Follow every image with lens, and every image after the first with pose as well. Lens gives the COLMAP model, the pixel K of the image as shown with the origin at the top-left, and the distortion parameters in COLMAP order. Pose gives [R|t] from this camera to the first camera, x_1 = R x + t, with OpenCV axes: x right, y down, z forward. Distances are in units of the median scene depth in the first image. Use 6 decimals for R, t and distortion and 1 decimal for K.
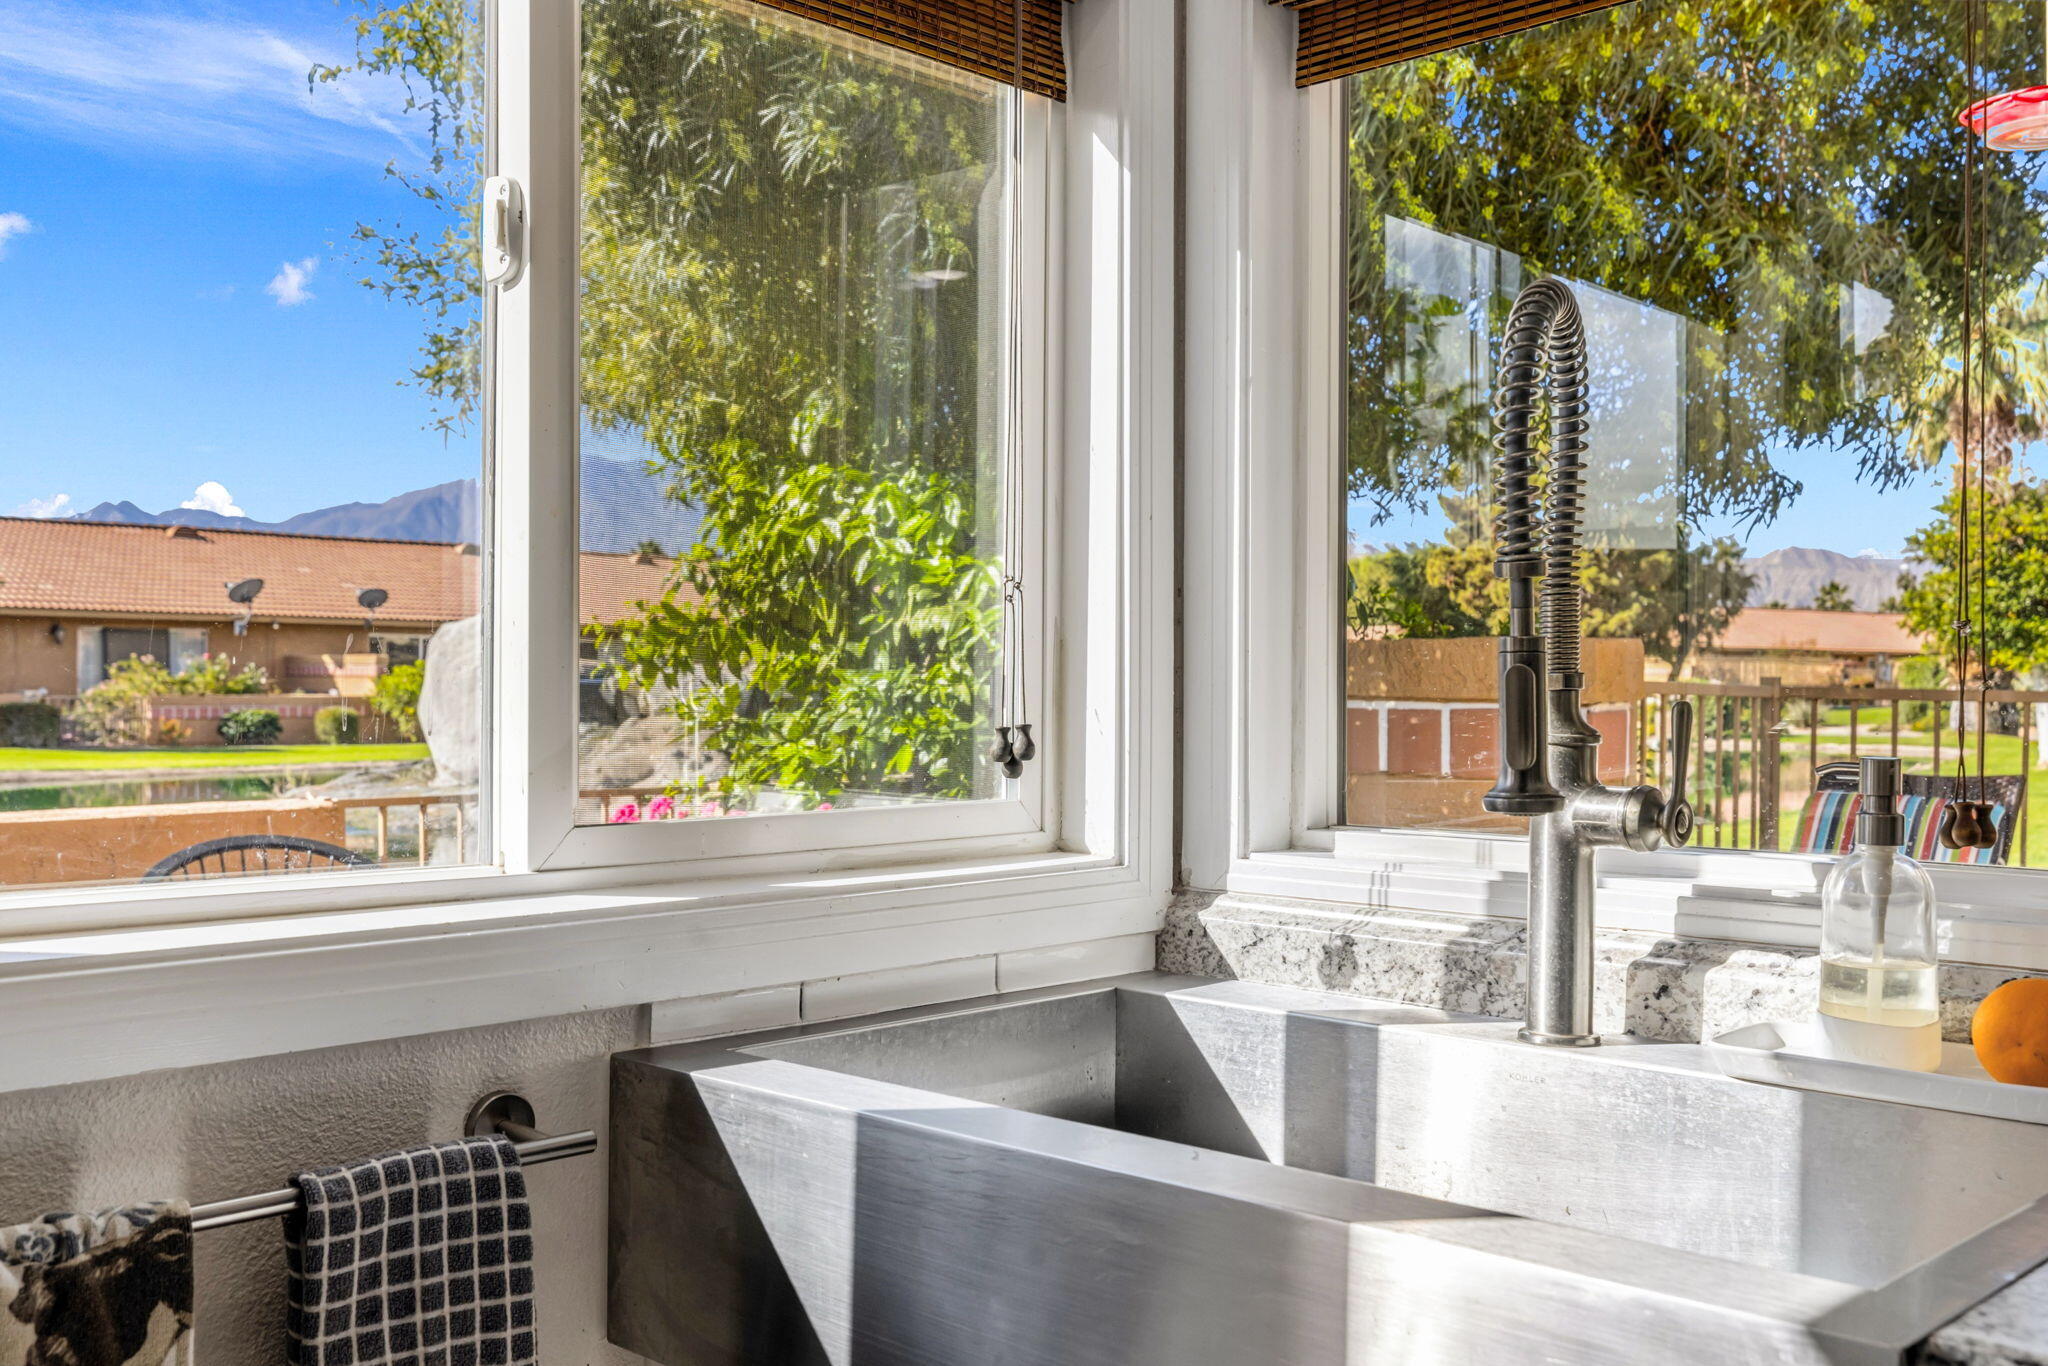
lens RADIAL K [[1977.5, 0, 1024.0], [0, 1977.5, 683.0], [0, 0, 1]] dist [0.003873, 0.005767]
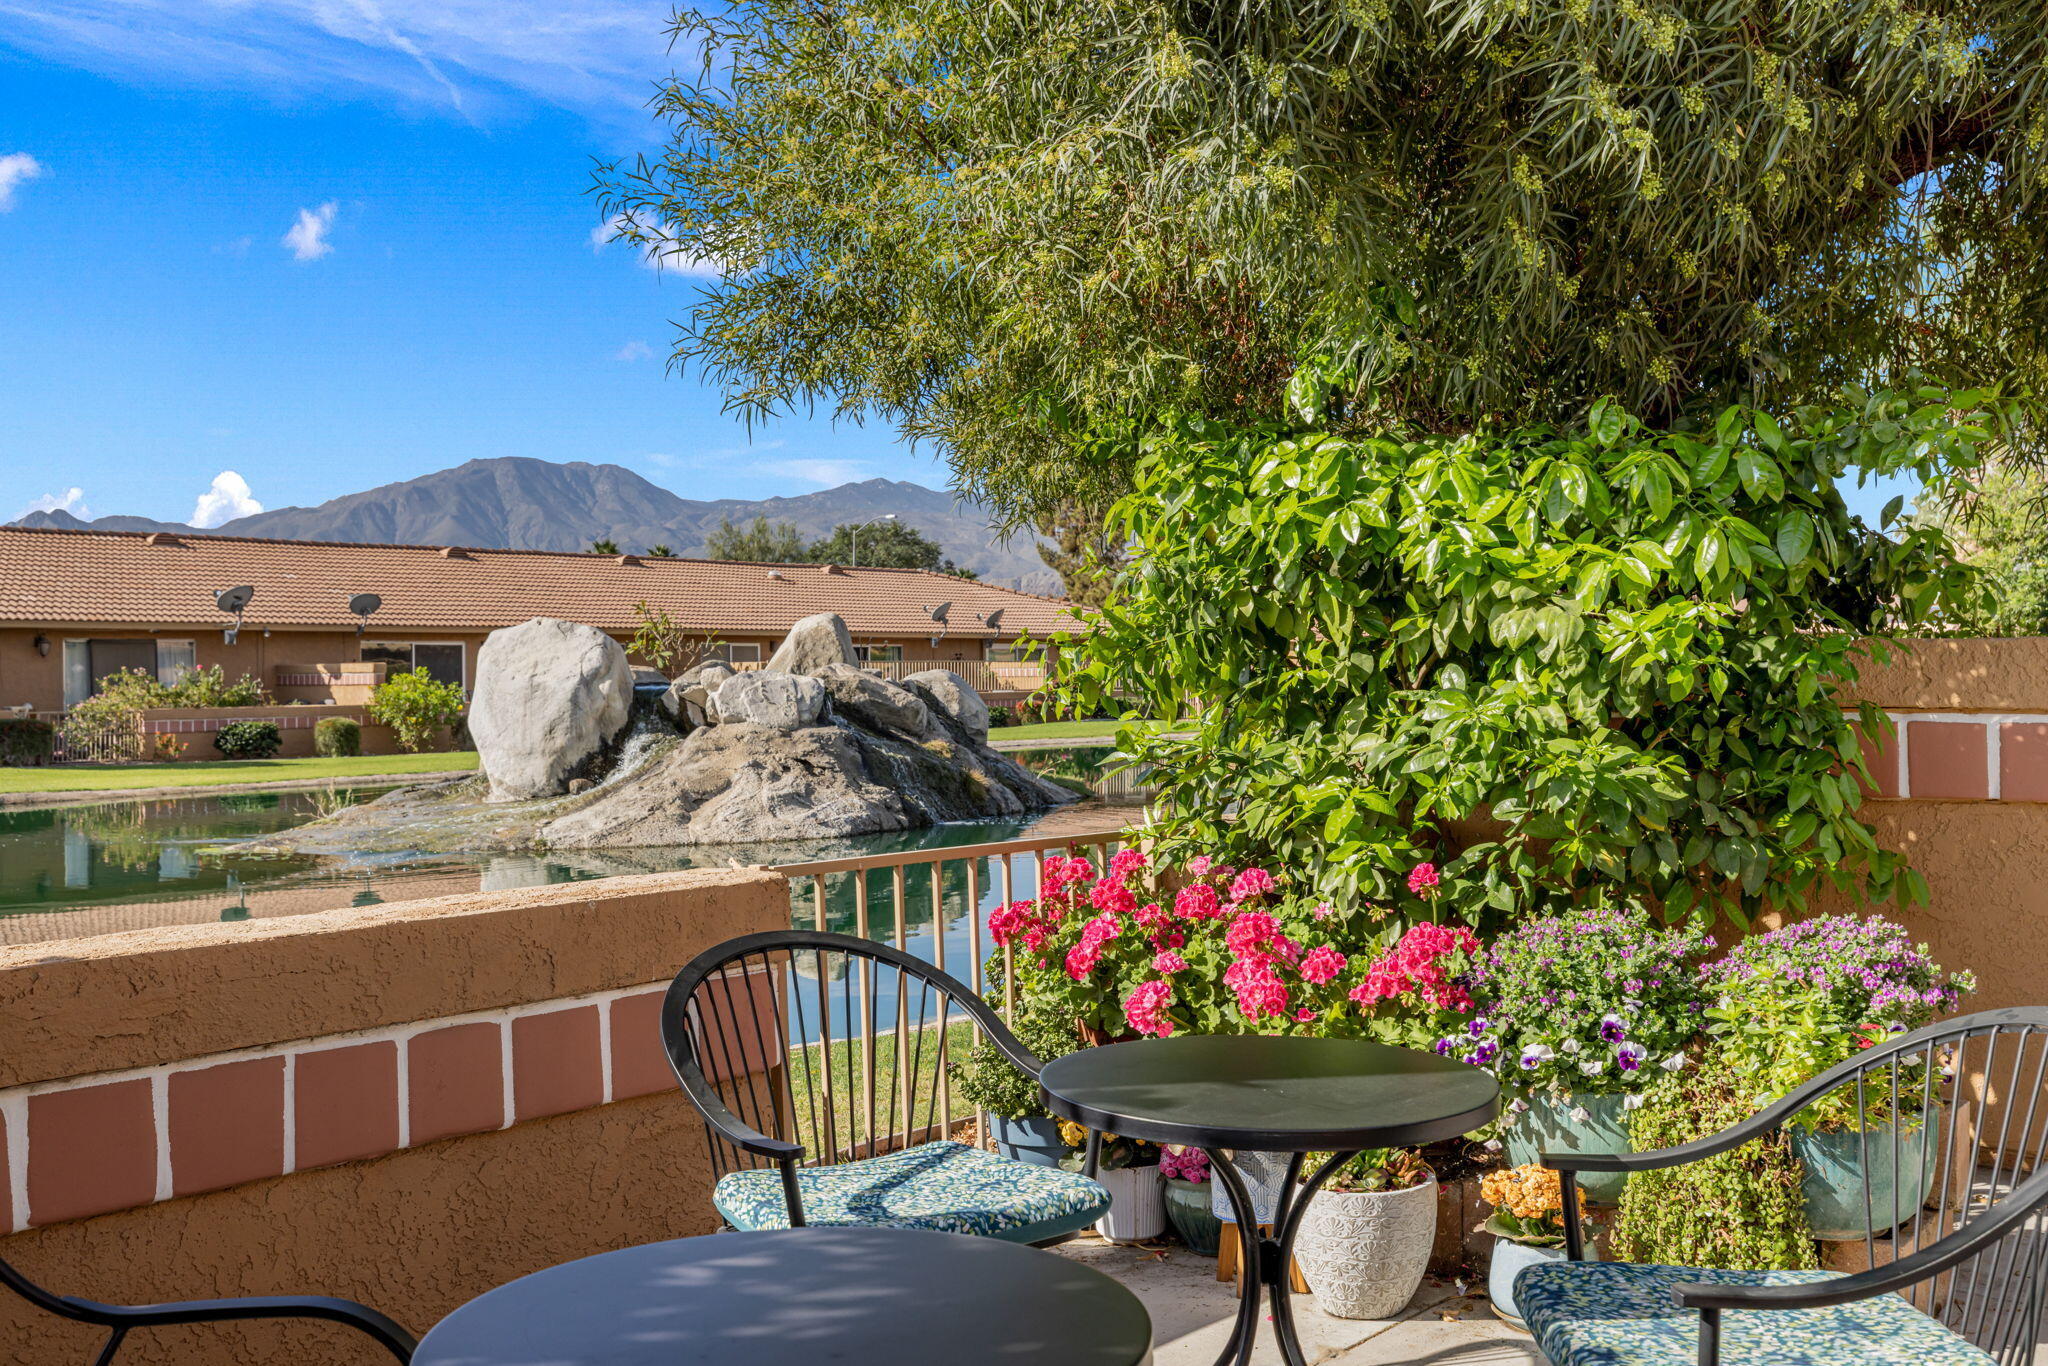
lens RADIAL K [[1954.8, 0, 1019.9], [0, 1954.8, 690.7], [0, 0, 1]] dist [0.005775, -0.010000]
pose [[0.999393, -0.017813, 0.029941, -0.042715], [0.017595, 0.999817, 0.007547, -0.002359], [-0.030070, -0.007016, 0.999523, 0.034756]]
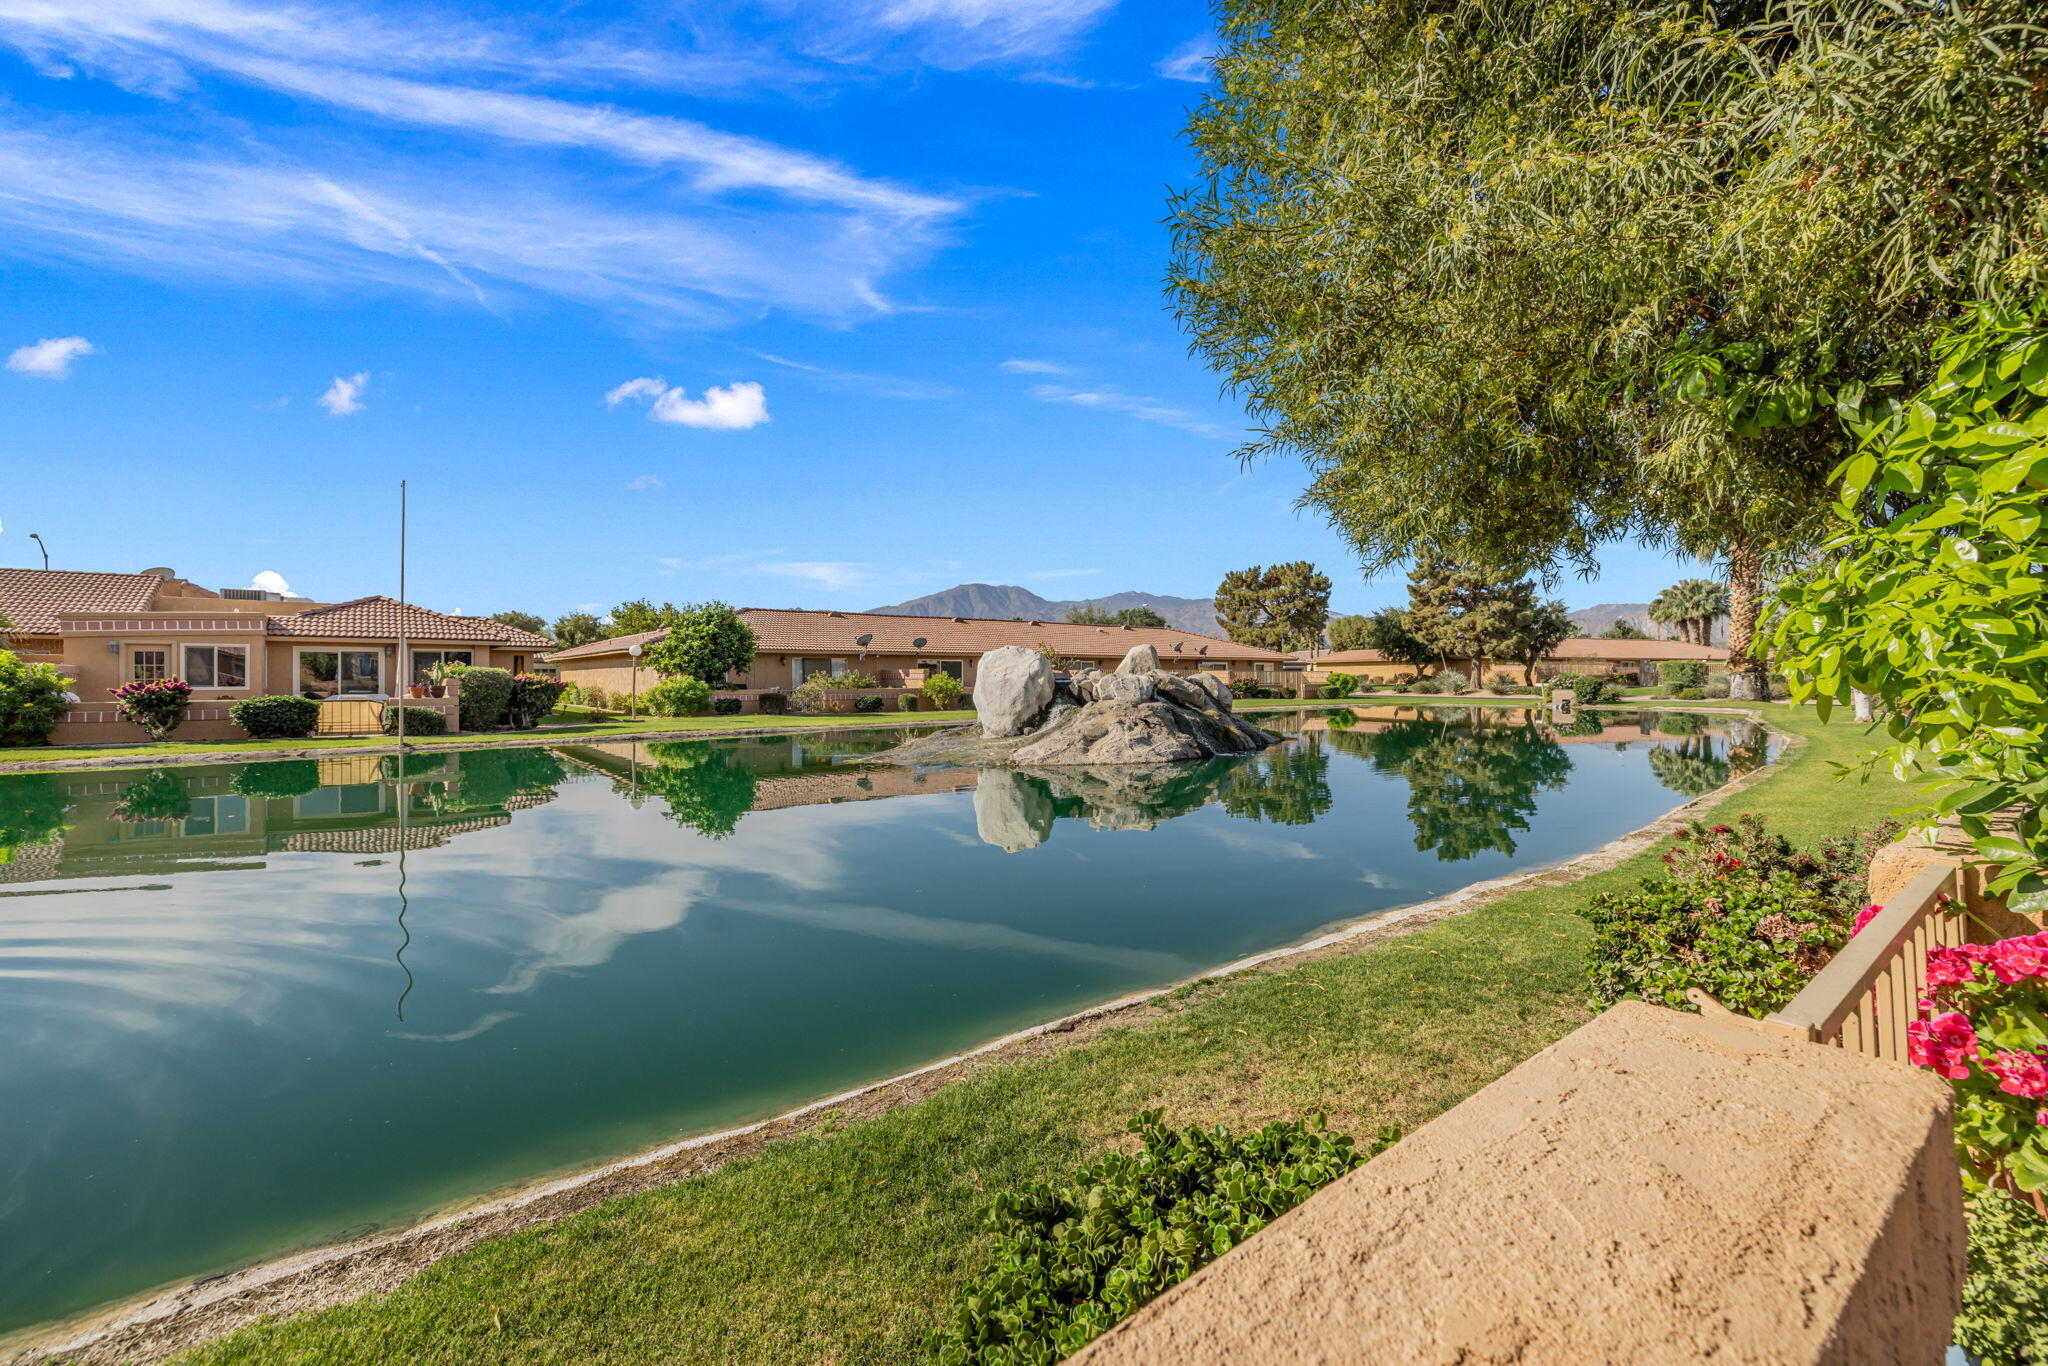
lens RADIAL K [[850.1, 0, 1025.0], [0, 850.1, 681.4], [0, 0, 1]] dist [-0.001331, 0.000043]
pose [[0.986281, -0.010105, -0.164763, -0.074776], [0.010609, 0.999941, 0.002181, -0.001970], [0.164731, -0.003899, 0.986331, 0.125284]]
